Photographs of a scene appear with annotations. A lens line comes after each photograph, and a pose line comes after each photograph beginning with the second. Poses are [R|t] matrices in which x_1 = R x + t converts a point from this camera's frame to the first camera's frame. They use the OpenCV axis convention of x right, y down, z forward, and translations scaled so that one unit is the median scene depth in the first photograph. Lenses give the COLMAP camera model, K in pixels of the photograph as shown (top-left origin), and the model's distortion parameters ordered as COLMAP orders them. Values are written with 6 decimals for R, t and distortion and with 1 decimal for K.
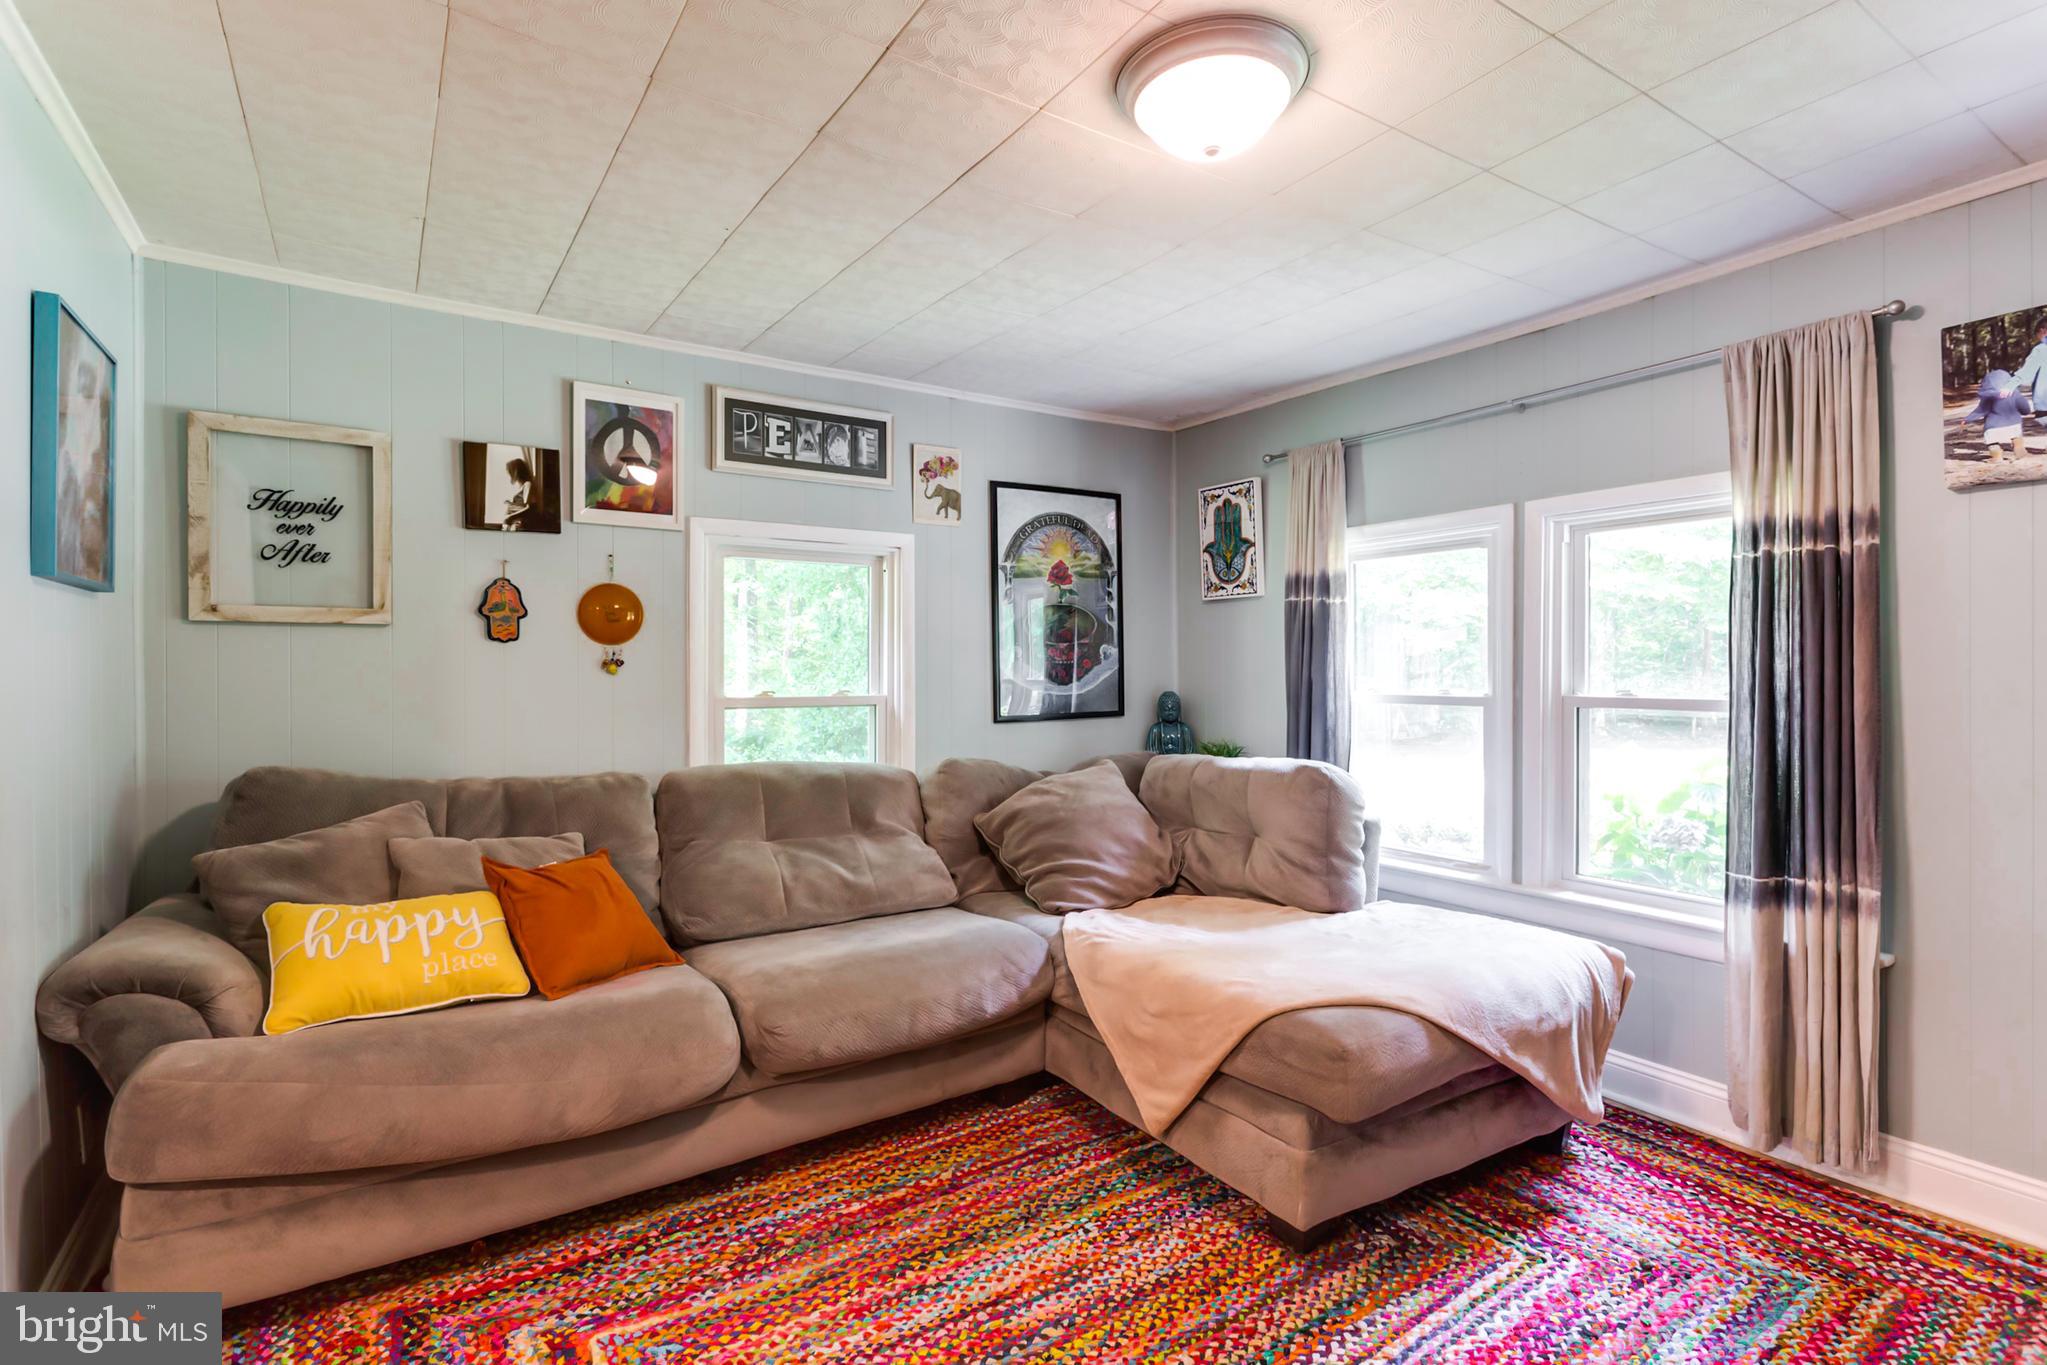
lens RADIAL K [[991.6, 0, 1019.9], [0, 991.6, 676.3], [0, 0, 1]] dist [0.020833, 0.000249]
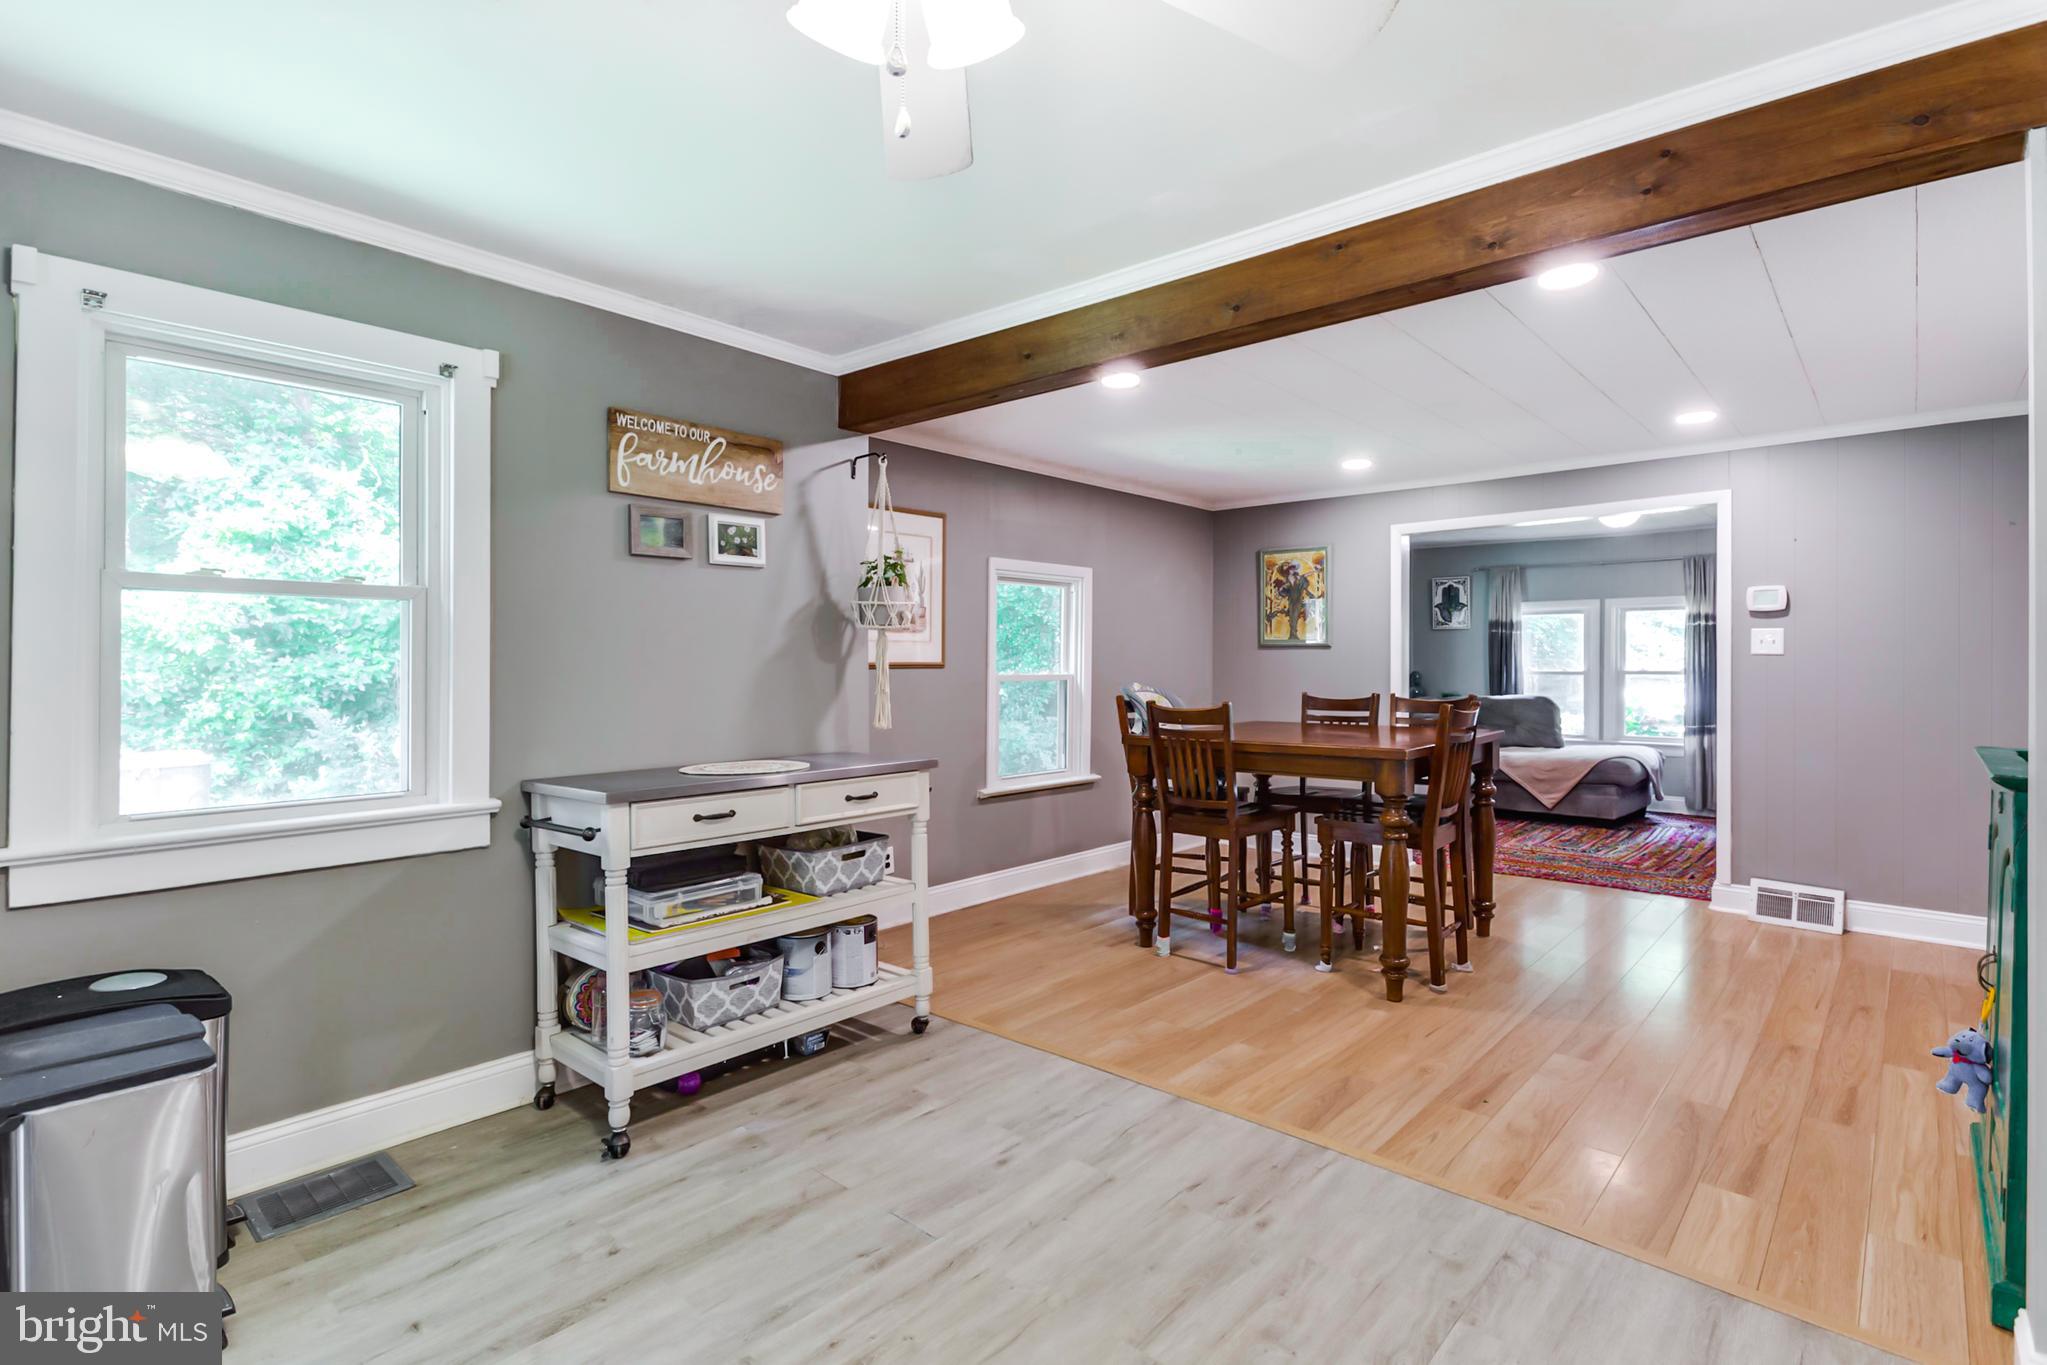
lens RADIAL K [[991.6, 0, 1026.5], [0, 991.6, 675.6], [0, 0, 1]] dist [0.020833, 0.000249]
pose [[0.965086, -0.002008, 0.261926, -1.720388], [0.000150, 0.999975, 0.007113, 0.013884], [-0.261934, -0.006825, 0.965062, -1.208026]]
